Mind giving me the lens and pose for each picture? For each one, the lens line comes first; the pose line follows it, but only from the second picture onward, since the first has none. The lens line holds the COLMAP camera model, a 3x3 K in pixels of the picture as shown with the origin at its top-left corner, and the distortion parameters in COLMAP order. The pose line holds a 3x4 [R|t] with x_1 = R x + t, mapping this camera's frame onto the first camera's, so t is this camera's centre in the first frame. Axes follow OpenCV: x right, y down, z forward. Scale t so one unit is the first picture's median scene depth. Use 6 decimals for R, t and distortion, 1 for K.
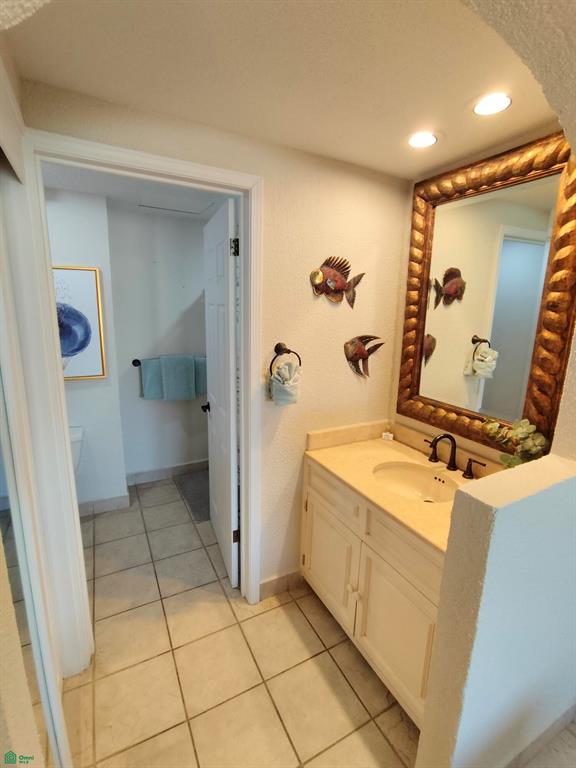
lens RADIAL K [[359.4, 0, 288.1], [0, 359.4, 381.6], [0, 0, 1]] dist [-0.004435, 0.000257]
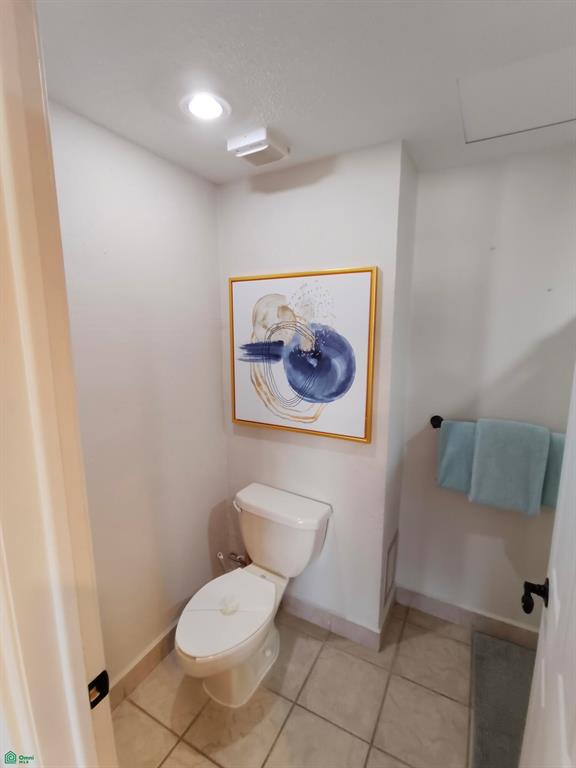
lens RADIAL K [[359.4, 0, 291.3], [0, 359.4, 382.7], [0, 0, 1]] dist [-0.004435, 0.000257]
pose [[0.569007, 0.112819, -0.814557, -0.092526], [-0.161070, 0.986648, 0.024139, -0.111840], [0.806404, 0.117466, 0.579581, 0.543492]]
